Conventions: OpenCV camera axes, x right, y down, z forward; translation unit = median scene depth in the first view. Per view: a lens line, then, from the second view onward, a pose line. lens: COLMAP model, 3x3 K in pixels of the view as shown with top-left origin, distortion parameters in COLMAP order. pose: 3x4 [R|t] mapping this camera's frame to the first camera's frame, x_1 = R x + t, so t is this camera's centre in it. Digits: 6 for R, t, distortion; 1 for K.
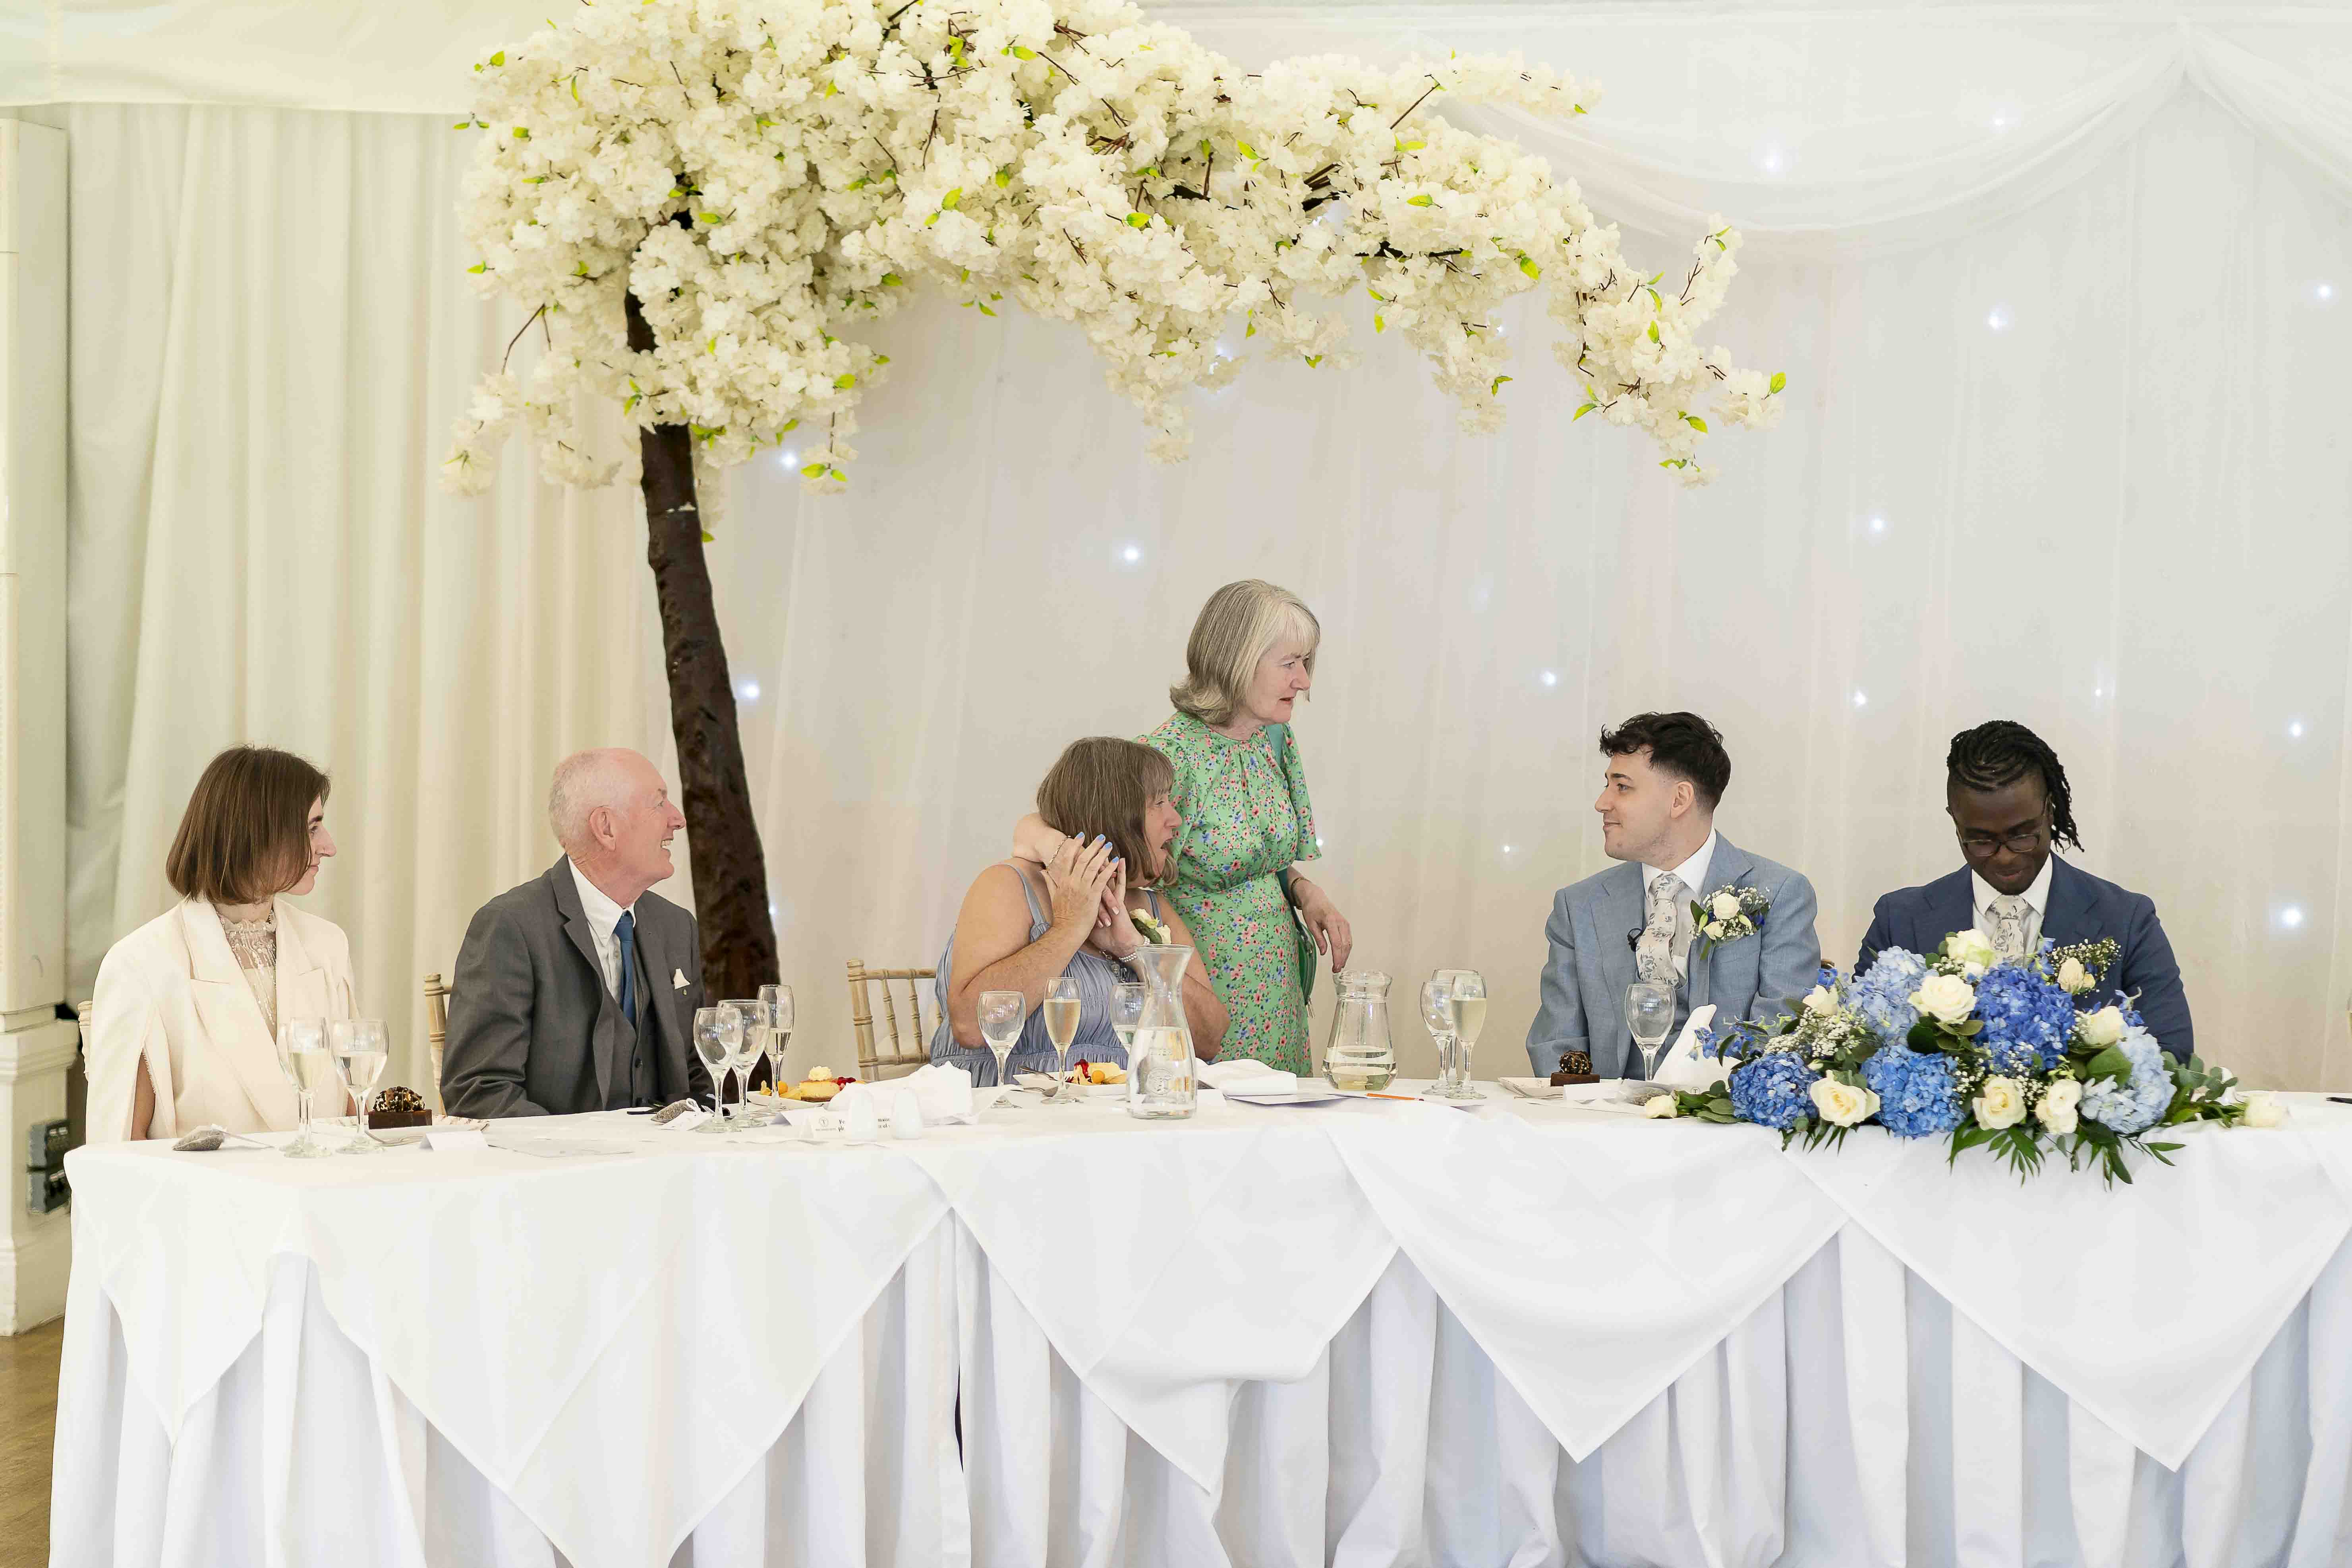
lens RADIAL K [[5682.5, 0, 1127.5], [0, 5682.5, 780.7], [0, 0, 1]] dist [0.017249, -0.359478]
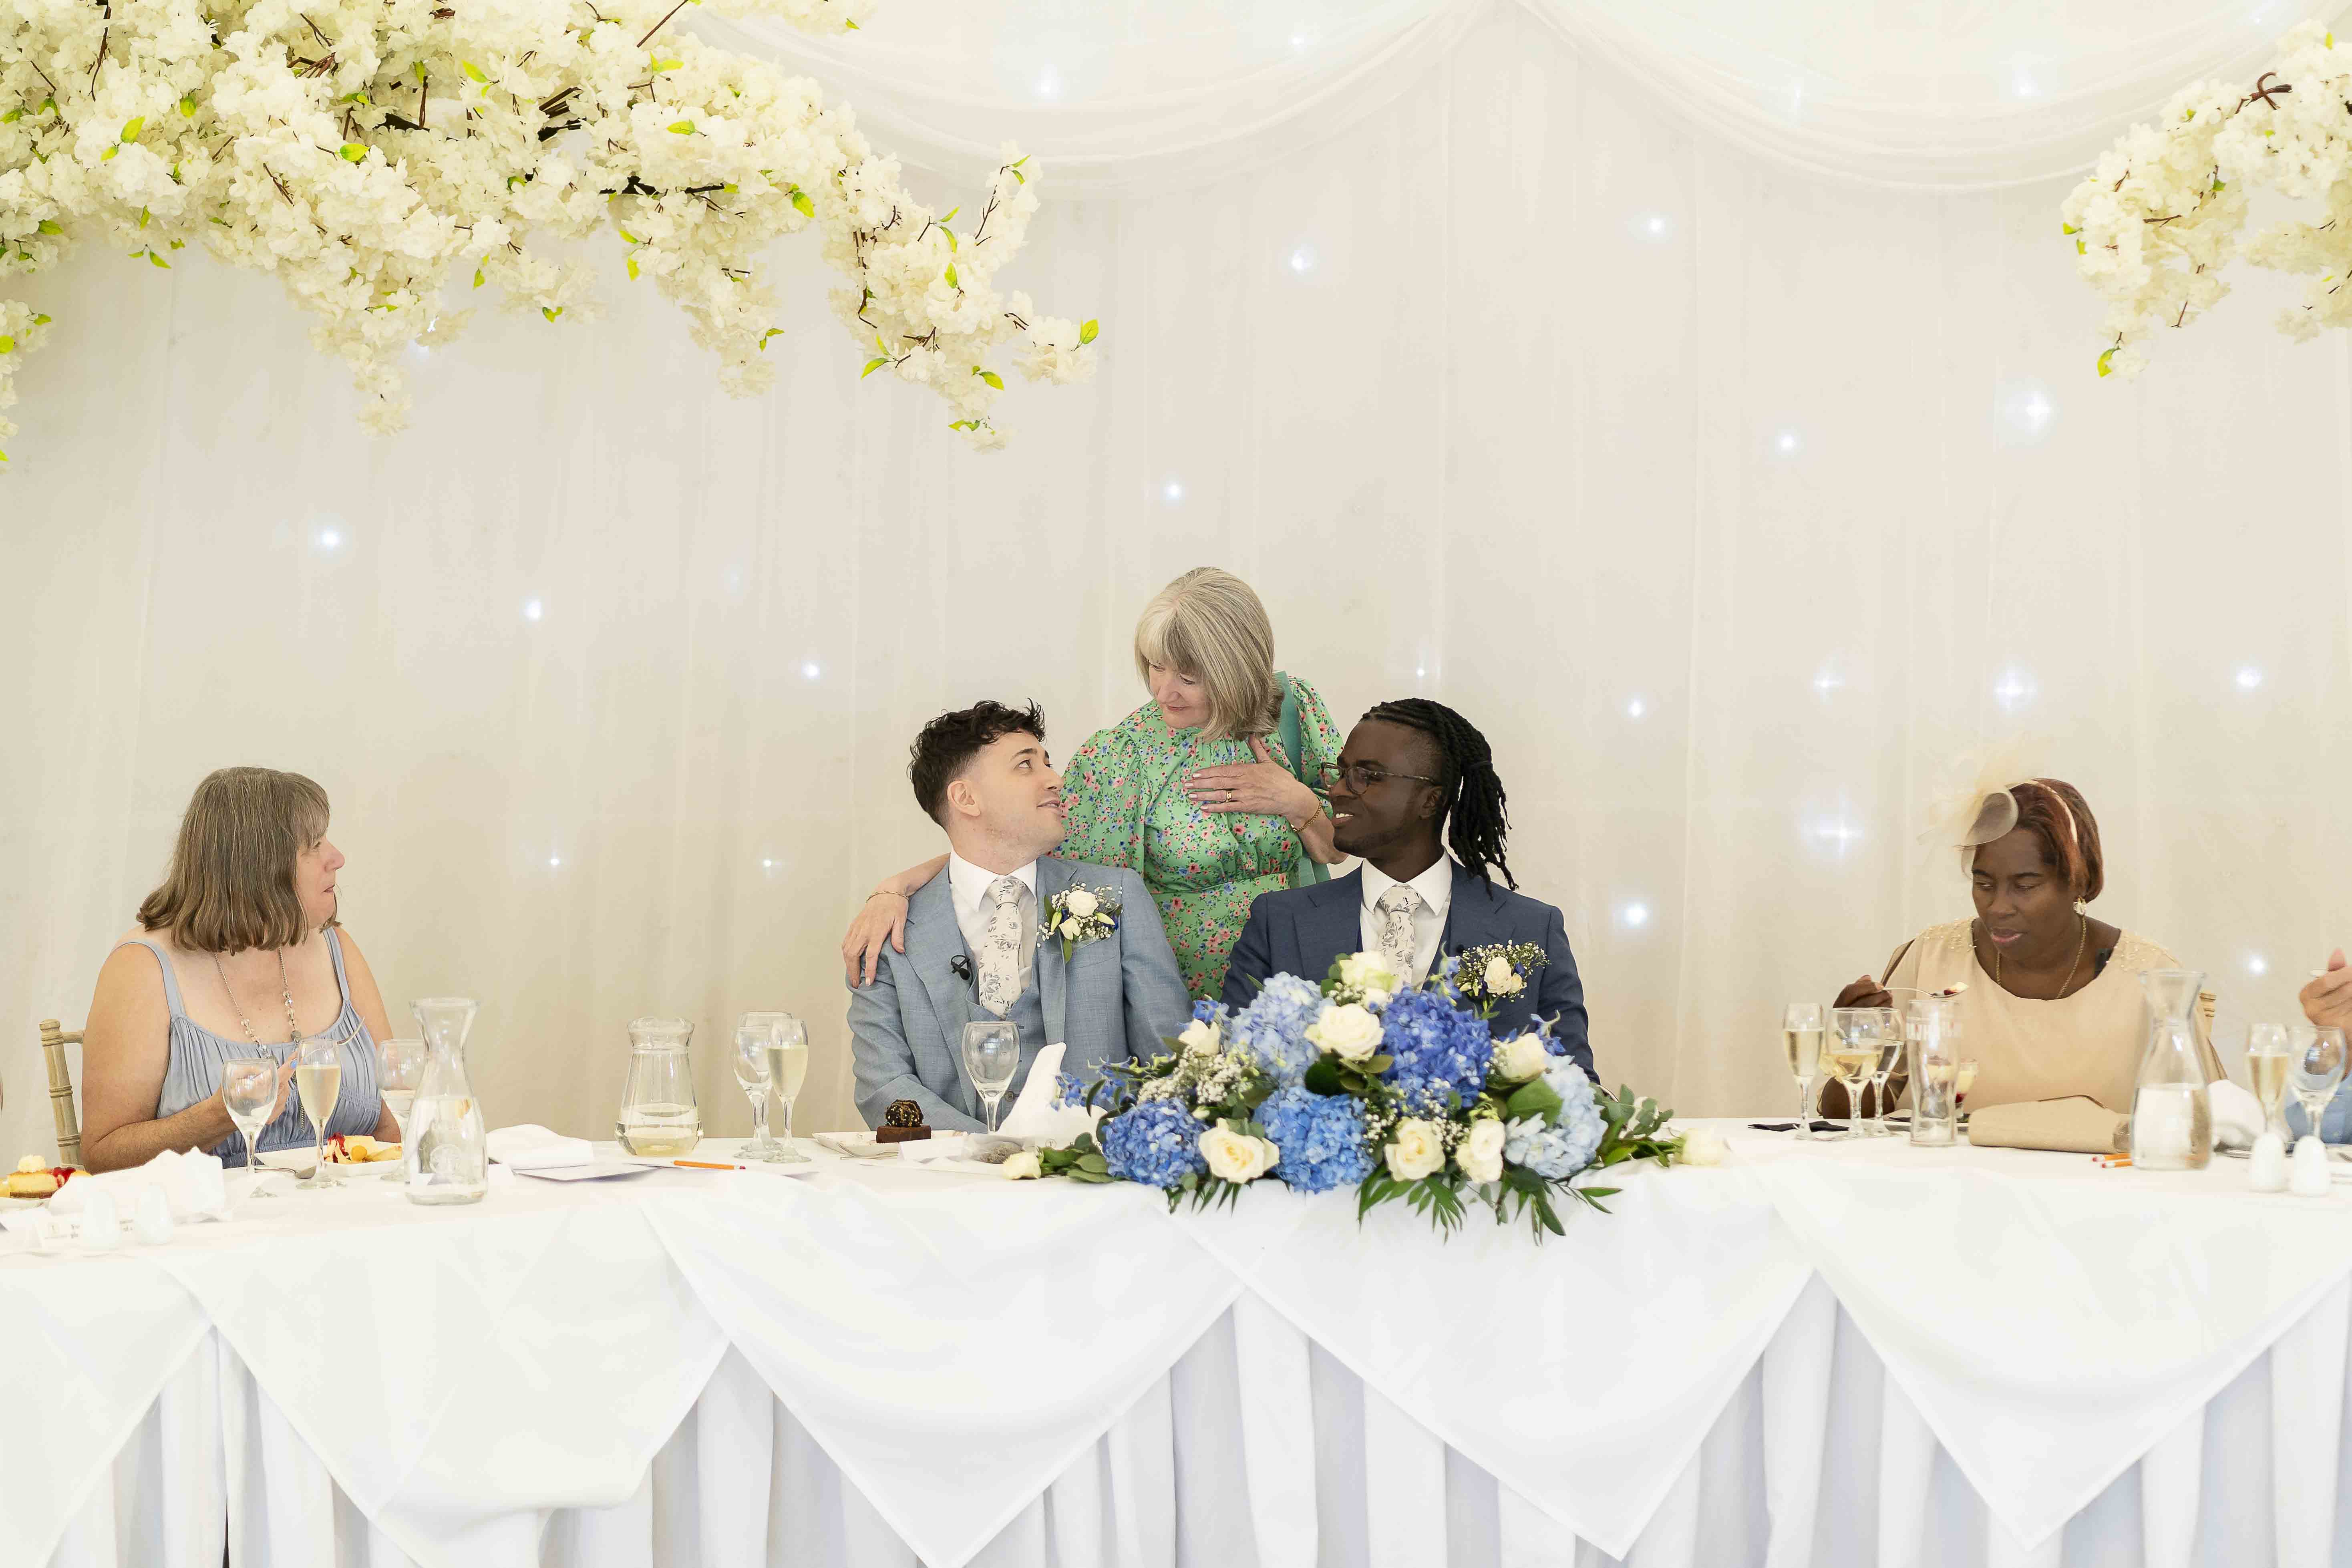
lens RADIAL K [[5682.5, 0, 1127.5], [0, 5682.5, 780.7], [0, 0, 1]] dist [0.017249, -0.359478]
pose [[0.984303, -0.025937, 0.174570, -0.035822], [0.025087, 0.999660, 0.007074, -0.006329], [-0.174694, -0.002583, 0.984619, 0.128589]]
